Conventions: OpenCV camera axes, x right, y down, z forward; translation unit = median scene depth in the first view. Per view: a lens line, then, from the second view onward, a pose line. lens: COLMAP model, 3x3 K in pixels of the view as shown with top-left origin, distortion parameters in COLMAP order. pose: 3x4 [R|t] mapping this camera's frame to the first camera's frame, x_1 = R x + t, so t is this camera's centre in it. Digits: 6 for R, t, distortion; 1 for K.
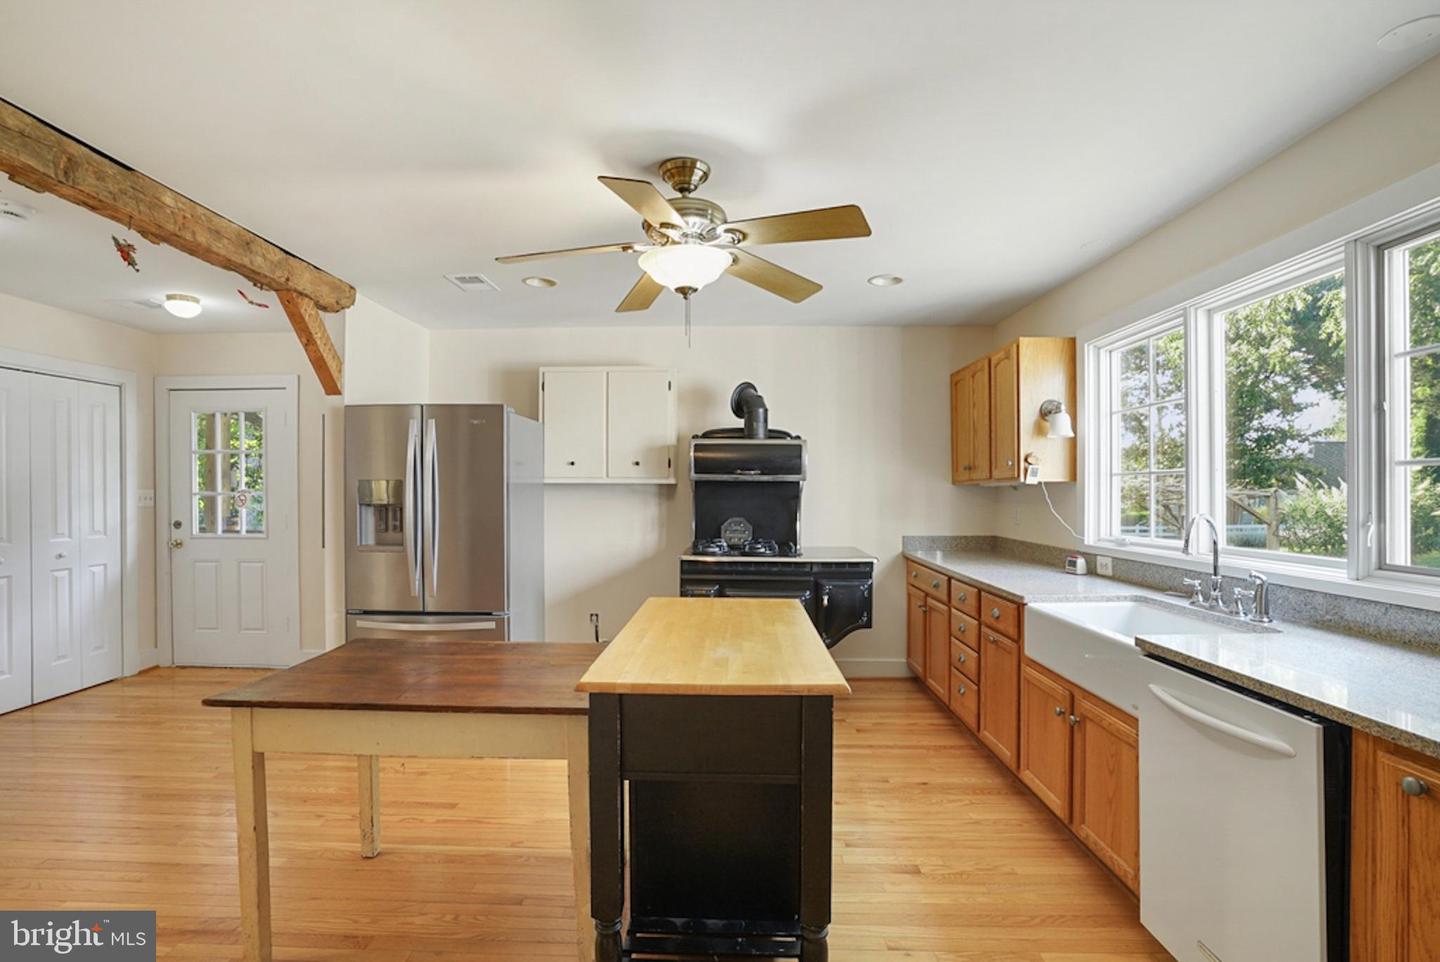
lens RADIAL K [[677.3, 0, 717.7], [0, 677.3, 481.9], [0, 0, 1]] dist [-0.043796, 0.011550]
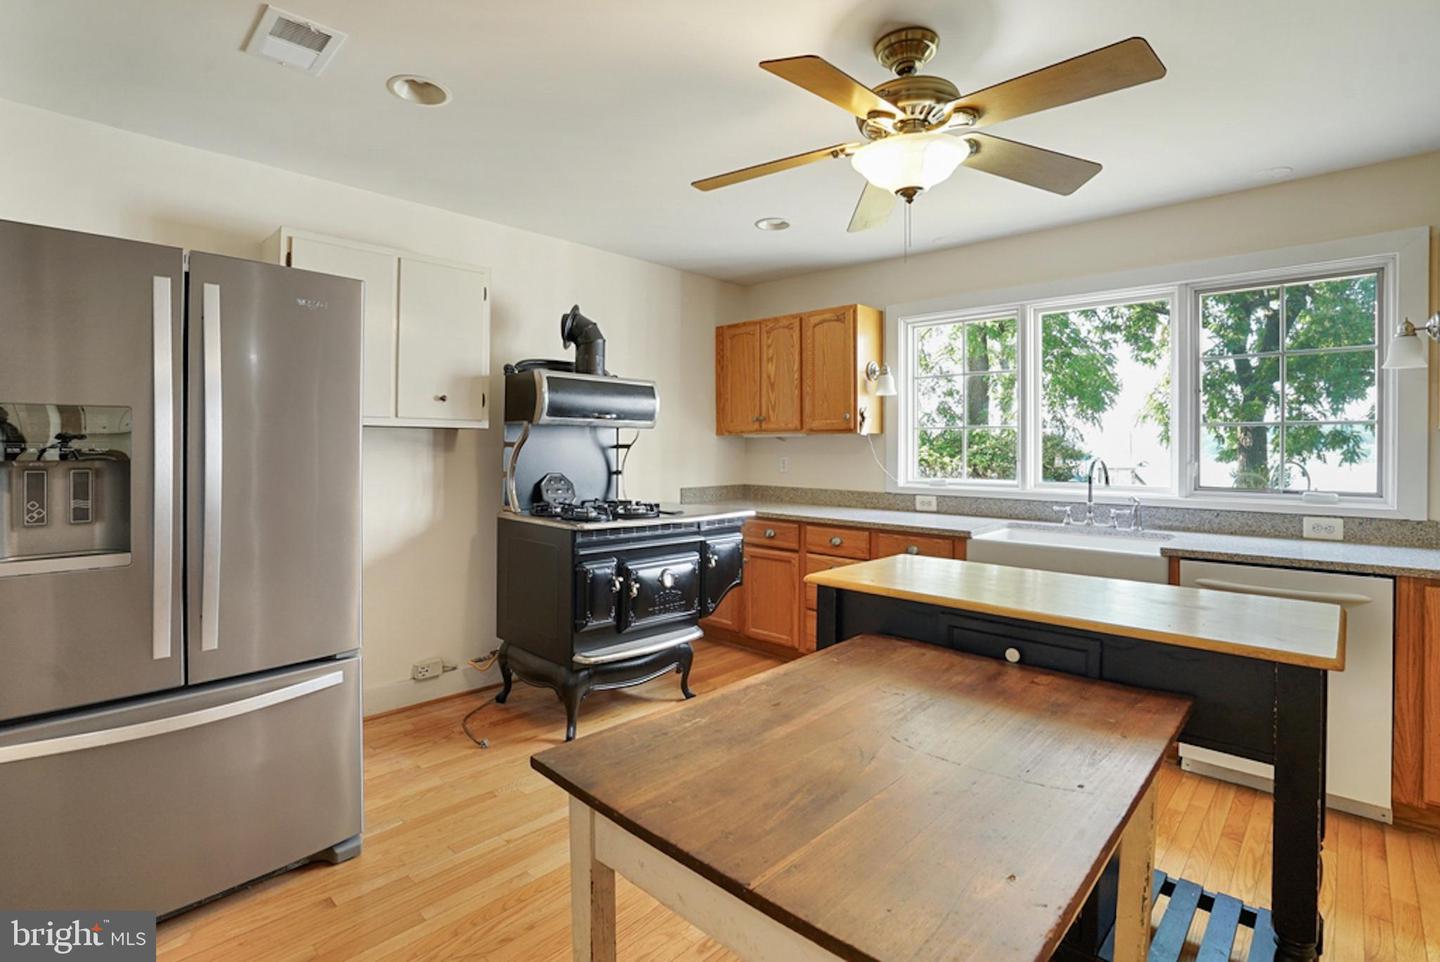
lens RADIAL K [[677.3, 0, 715.1], [0, 677.3, 442.6], [0, 0, 1]] dist [-0.043796, 0.011550]
pose [[0.678428, 0.006767, 0.734636, -0.443050], [-0.014342, 0.999889, 0.004034, 0.011679], [-0.734527, -0.013273, 0.678450, 0.337786]]
